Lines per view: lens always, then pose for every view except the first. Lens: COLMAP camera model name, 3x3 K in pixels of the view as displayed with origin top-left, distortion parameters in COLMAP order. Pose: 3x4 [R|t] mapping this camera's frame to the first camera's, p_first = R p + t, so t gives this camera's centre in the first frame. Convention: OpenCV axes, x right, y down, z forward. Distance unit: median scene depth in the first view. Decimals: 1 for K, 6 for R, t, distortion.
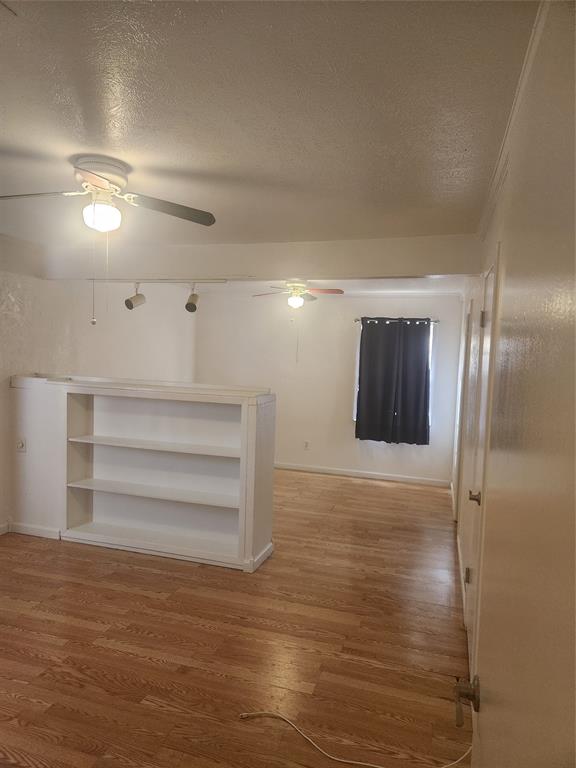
lens RADIAL K [[518.3, 0, 286.7], [0, 518.3, 385.9], [0, 0, 1]] dist [0.037529, -0.004115]
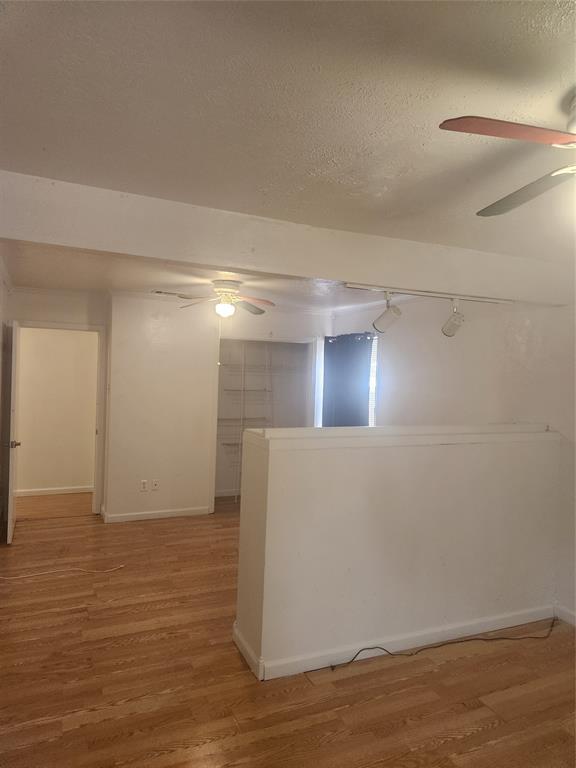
lens RADIAL K [[518.3, 0, 286.7], [0, 518.3, 385.9], [0, 0, 1]] dist [0.037529, -0.004115]
pose [[-0.748815, -0.043505, -0.661350, 0.582765], [-0.094582, 0.994645, 0.041661, -0.123841], [0.655996, 0.093748, -0.748919, 2.130188]]
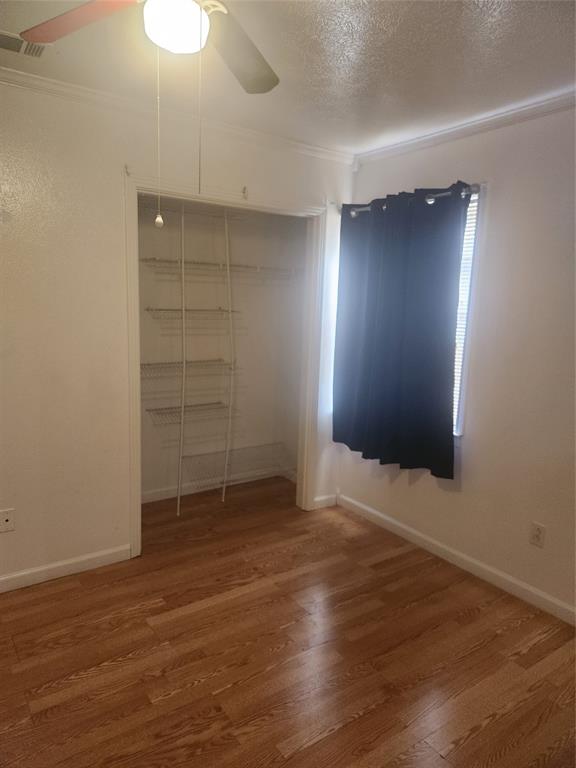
lens RADIAL K [[518.3, 0, 286.7], [0, 518.3, 385.9], [0, 0, 1]] dist [0.037529, -0.004115]
pose [[-0.622843, 0.082165, -0.778020, 0.031872], [-0.099830, 0.977993, 0.183202, -0.058668], [0.775952, 0.191776, -0.600933, 1.246231]]
